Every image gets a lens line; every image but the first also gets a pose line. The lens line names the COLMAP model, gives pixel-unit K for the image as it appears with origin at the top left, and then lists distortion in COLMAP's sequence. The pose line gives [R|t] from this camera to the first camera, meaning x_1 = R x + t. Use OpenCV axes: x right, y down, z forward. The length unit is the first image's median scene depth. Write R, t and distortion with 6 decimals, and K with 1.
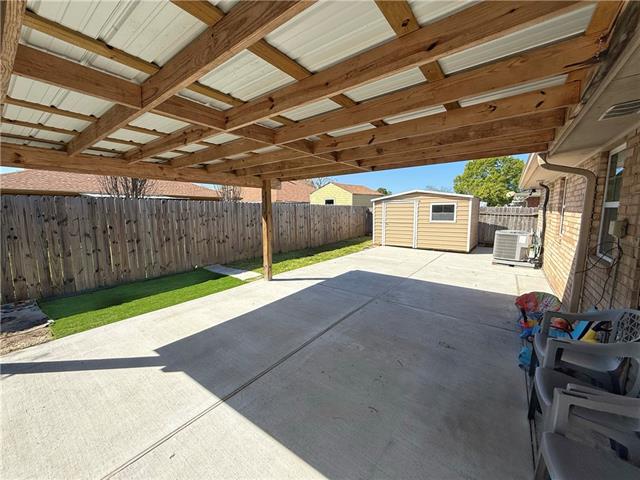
lens RADIAL K [[254.3, 0, 317.3], [0, 254.3, 242.9], [0, 0, 1]] dist [-0.000670, -0.000117]
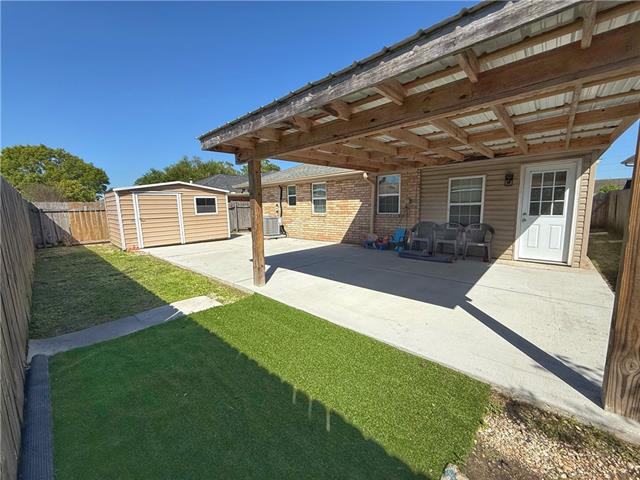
lens RADIAL K [[254.3, 0, 318.2], [0, 254.3, 240.0], [0, 0, 1]] dist [-0.000670, -0.000117]
pose [[0.093245, -0.129429, 0.987195, -0.523660], [0.149957, 0.982030, 0.114588, -0.026791], [-0.984286, 0.137352, 0.110978, 0.423851]]
